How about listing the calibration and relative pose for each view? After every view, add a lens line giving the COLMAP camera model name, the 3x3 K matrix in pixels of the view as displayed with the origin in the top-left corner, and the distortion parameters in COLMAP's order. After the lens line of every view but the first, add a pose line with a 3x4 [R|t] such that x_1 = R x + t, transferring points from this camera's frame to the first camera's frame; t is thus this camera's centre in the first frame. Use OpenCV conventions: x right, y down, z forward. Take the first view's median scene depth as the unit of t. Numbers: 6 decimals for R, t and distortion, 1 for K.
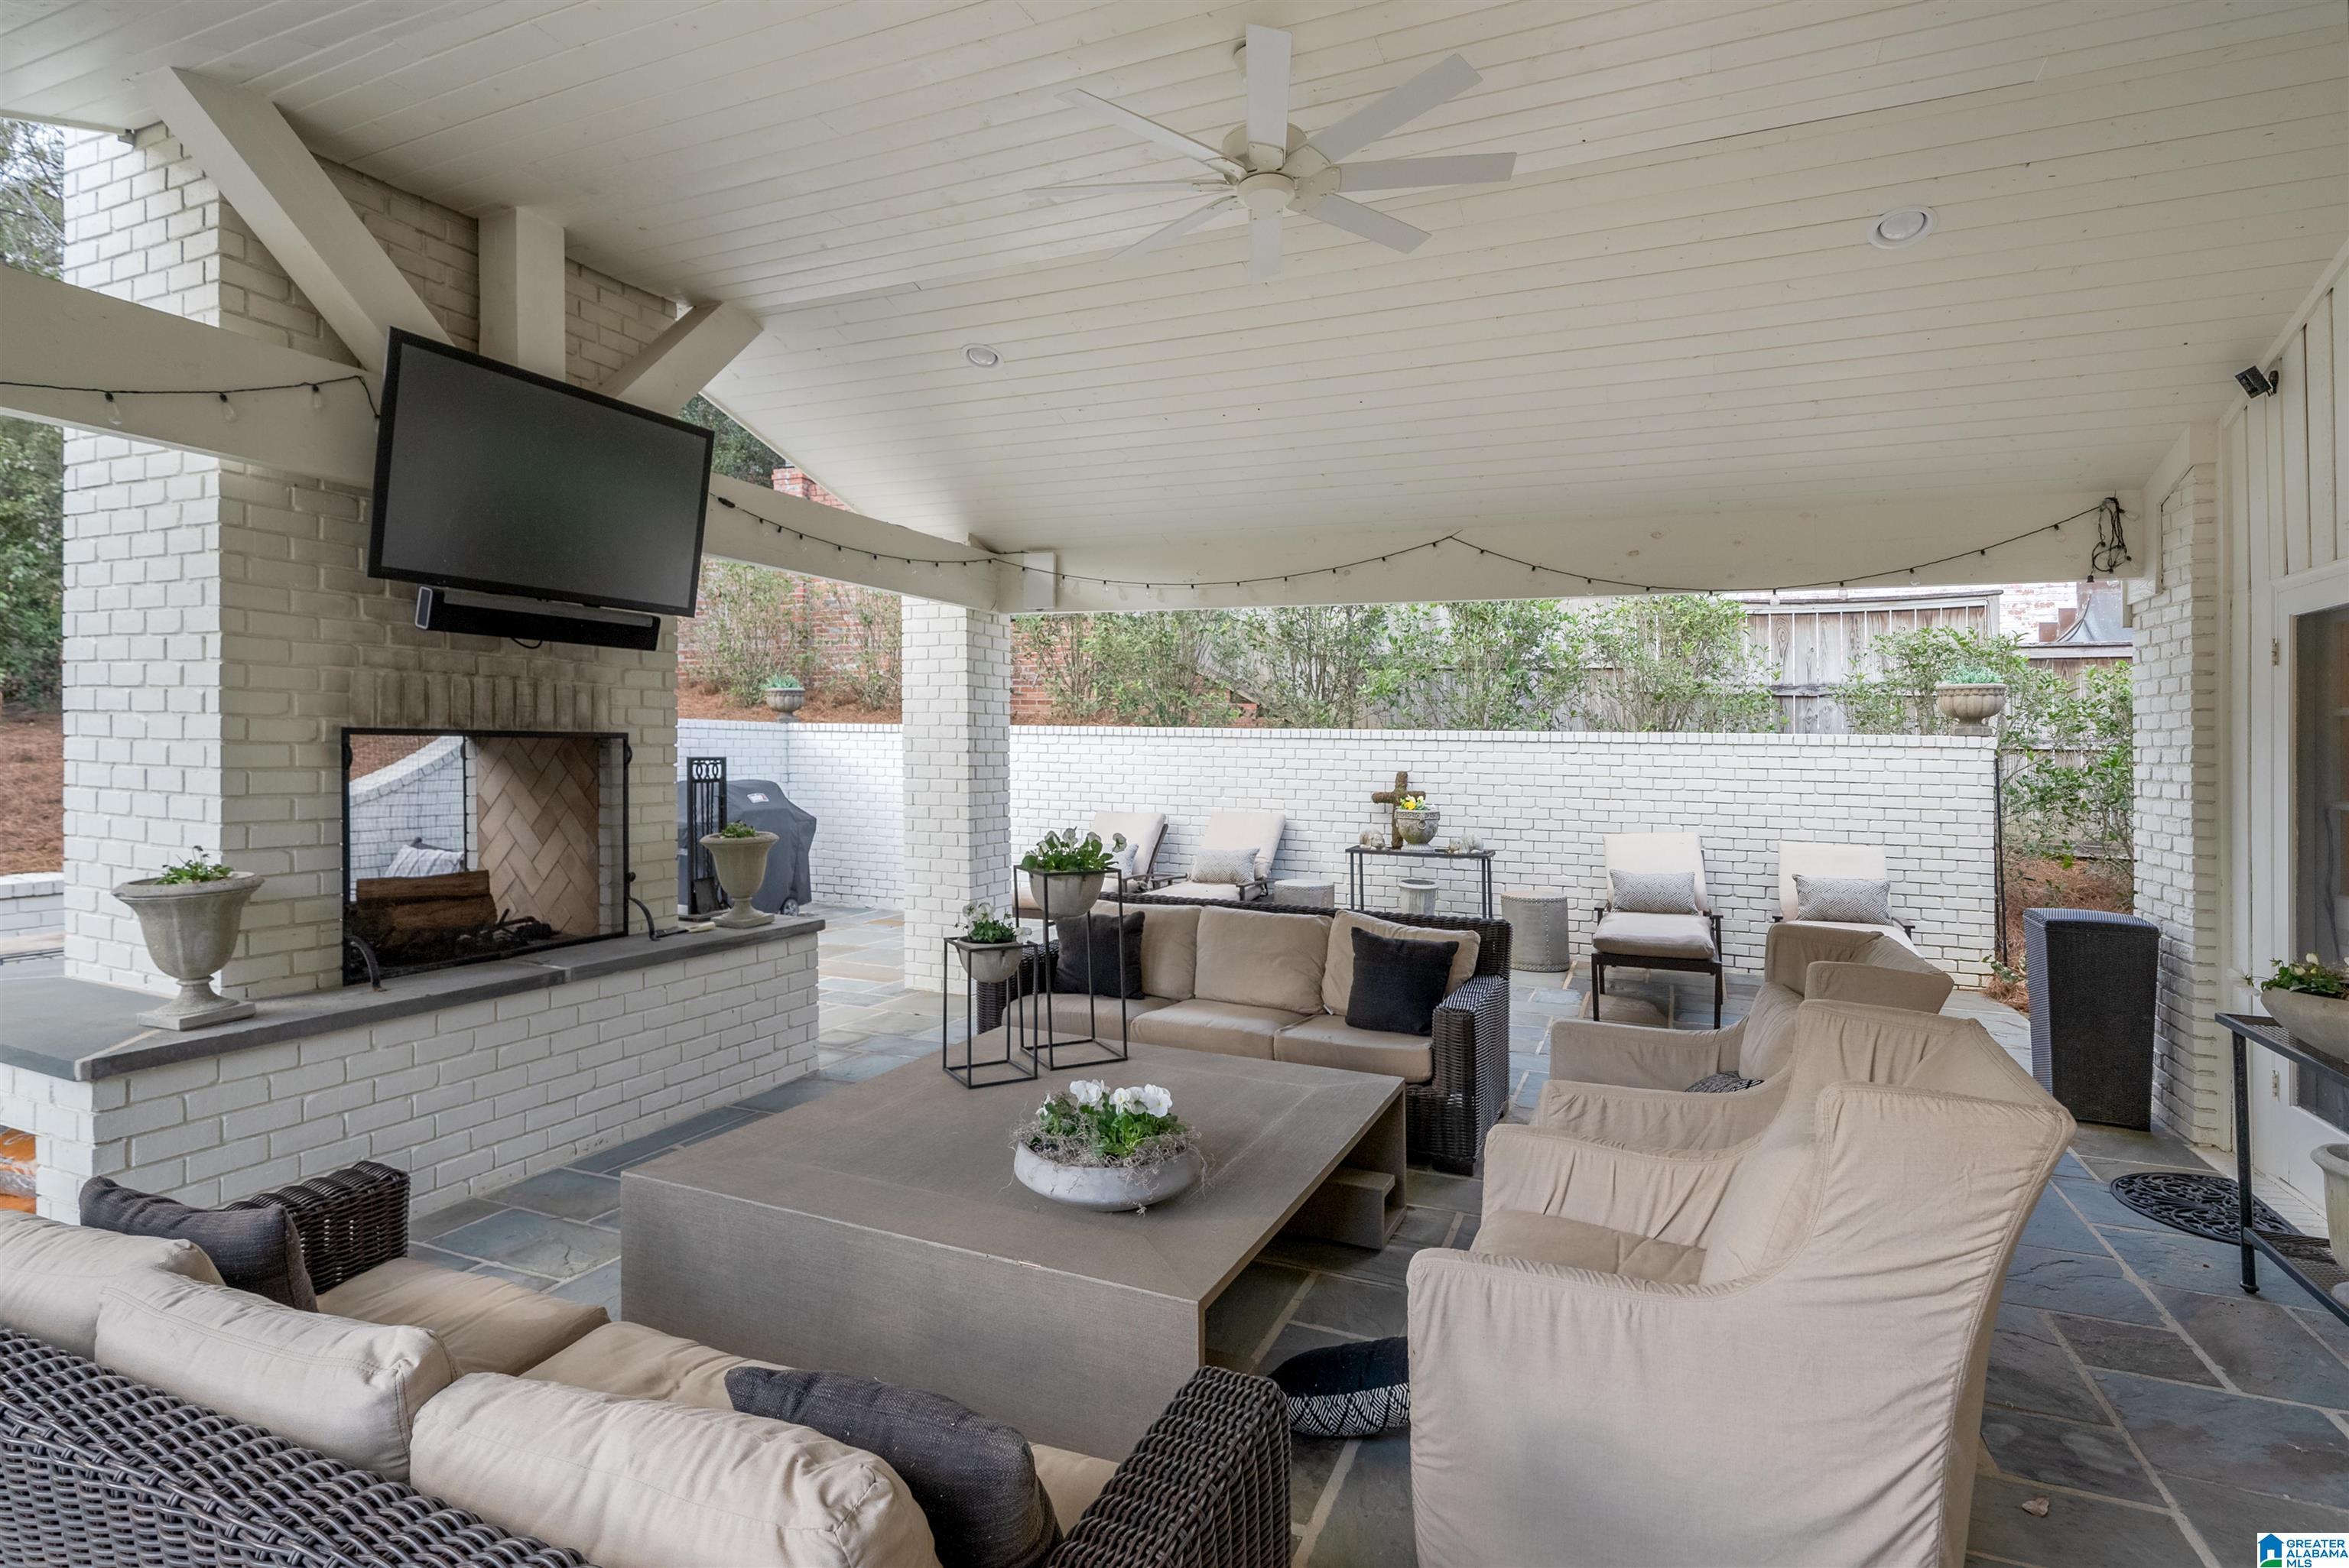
lens RADIAL K [[1146.1, 0, 1175.3], [0, 1146.1, 786.8], [0, 0, 1]] dist [-0.000538, -0.000011]
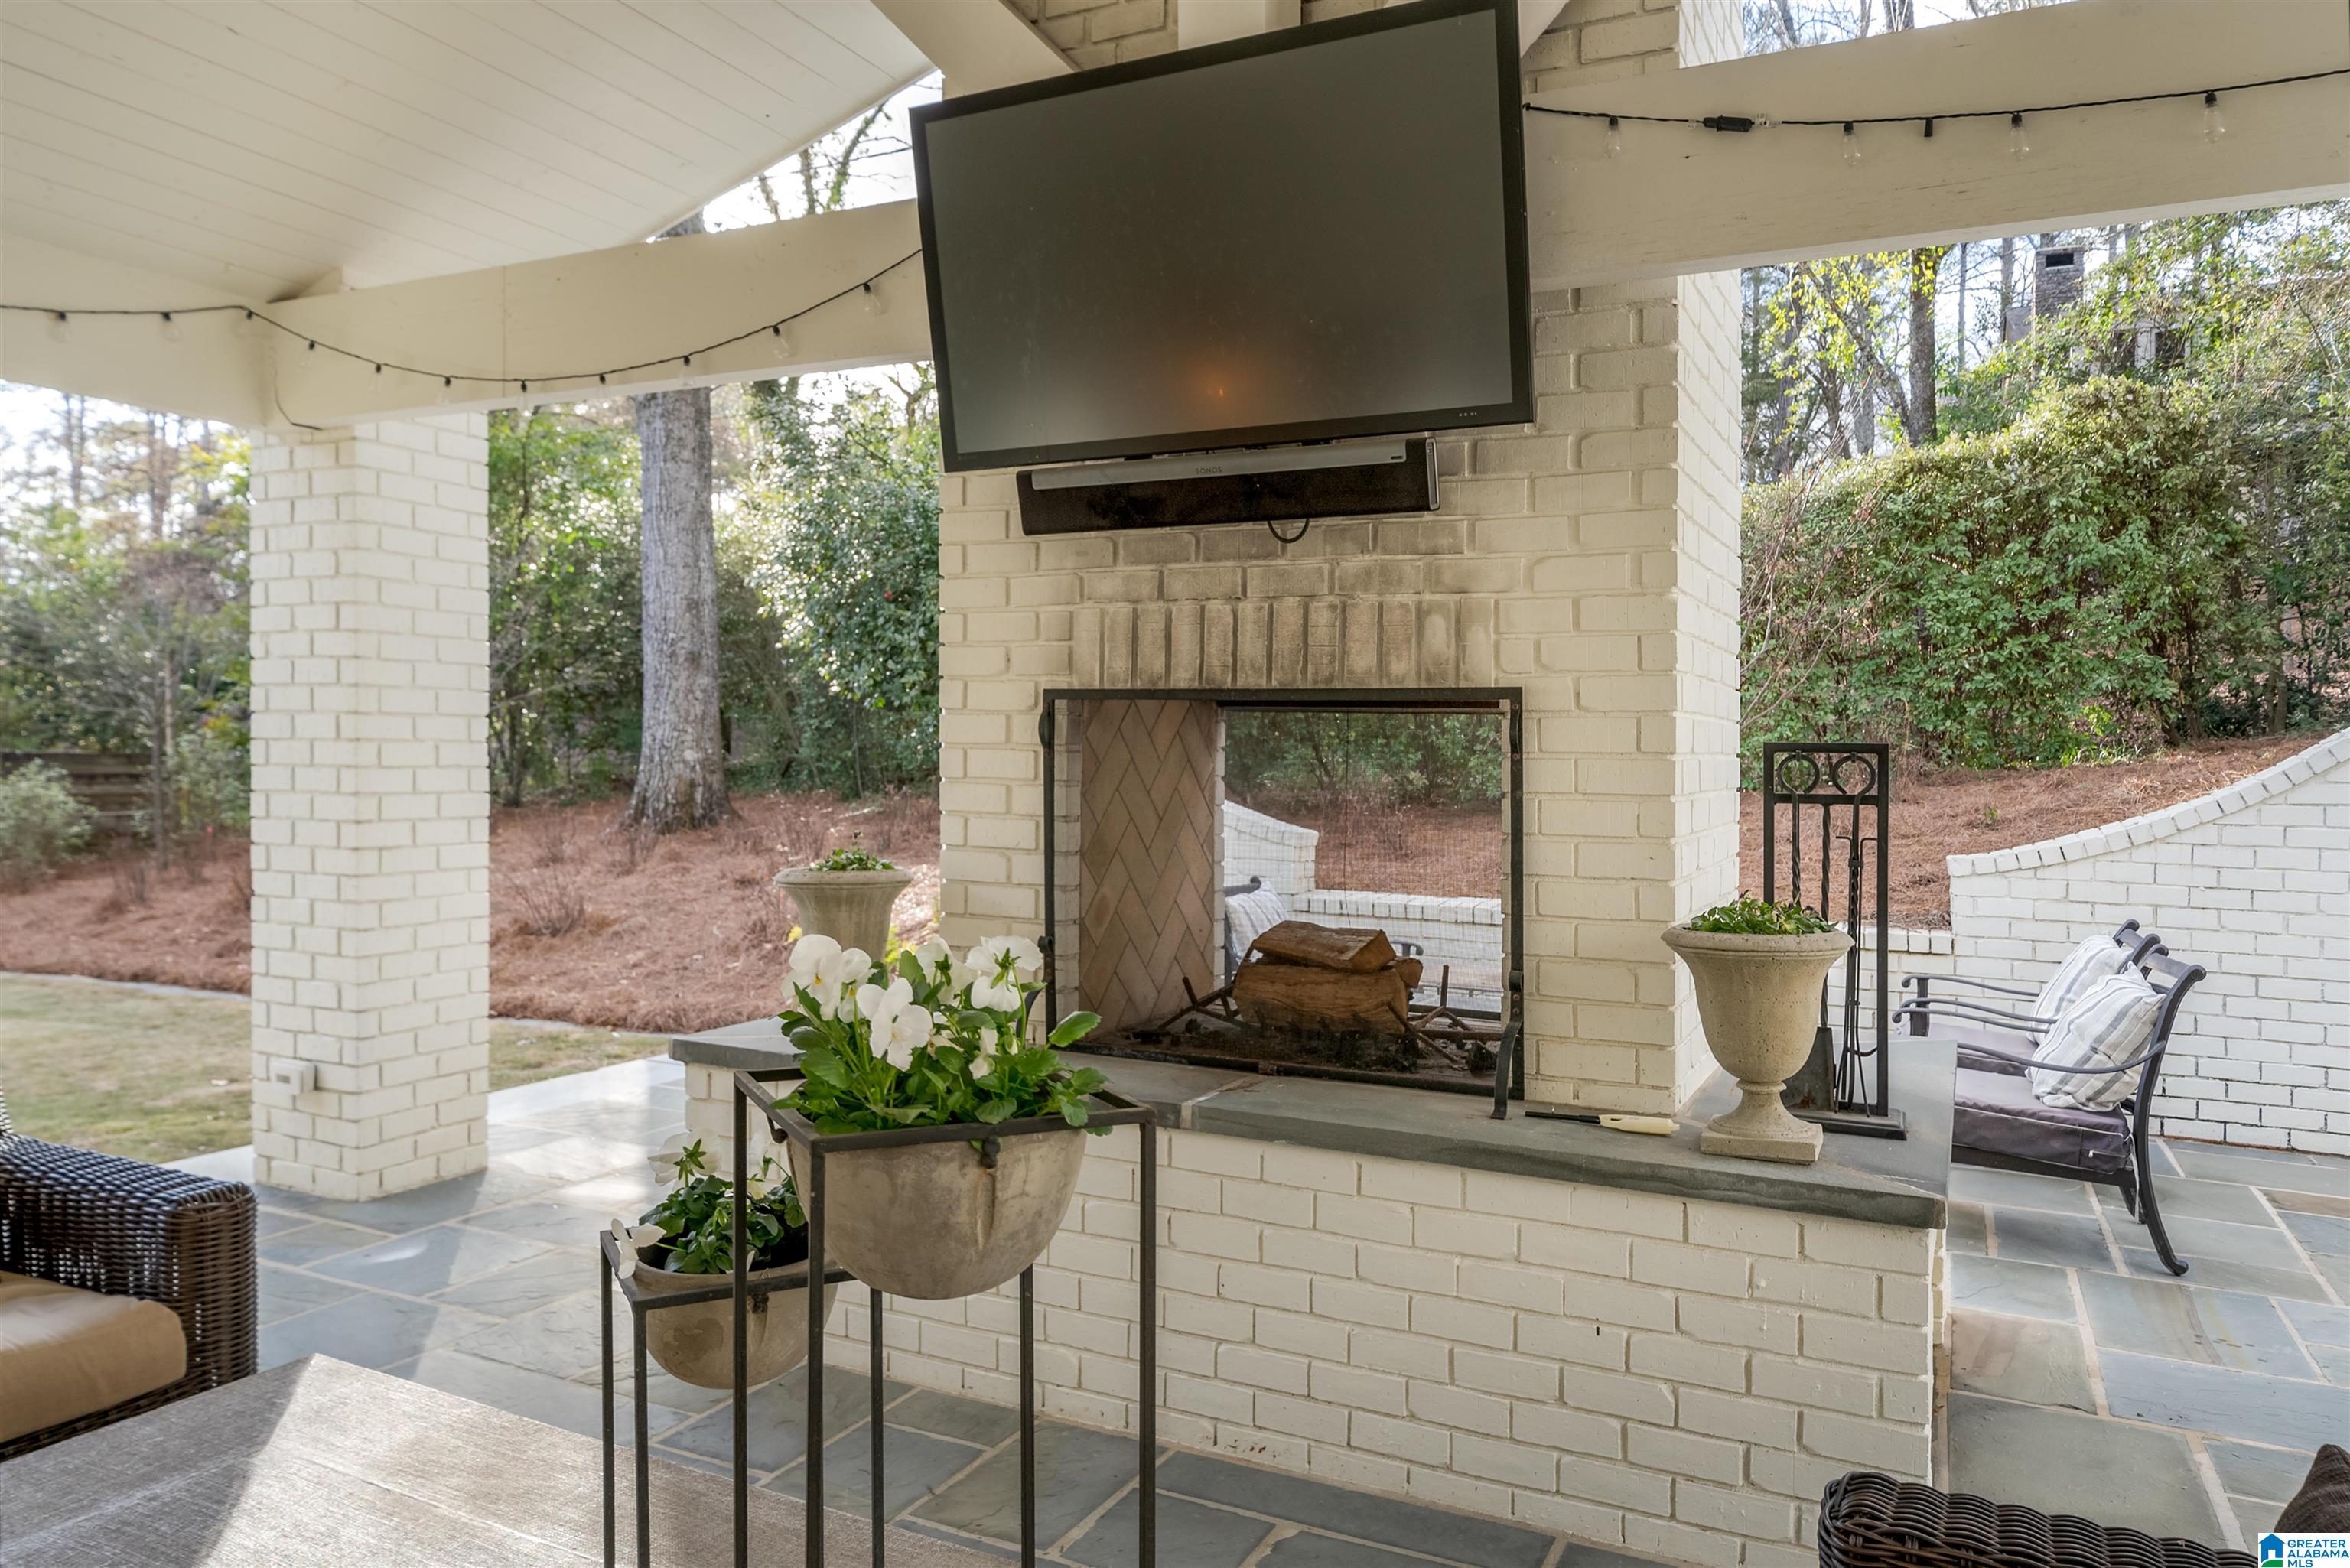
lens RADIAL K [[1591.3, 0, 1173.6], [0, 1591.3, 780.8], [0, 0, 1]] dist [-0.000205, 0.002576]
pose [[-0.037548, -0.000370, -0.999295, 0.225813], [-0.054995, 0.998485, 0.001697, -0.000250], [0.997780, 0.055019, -0.037512, 0.951002]]
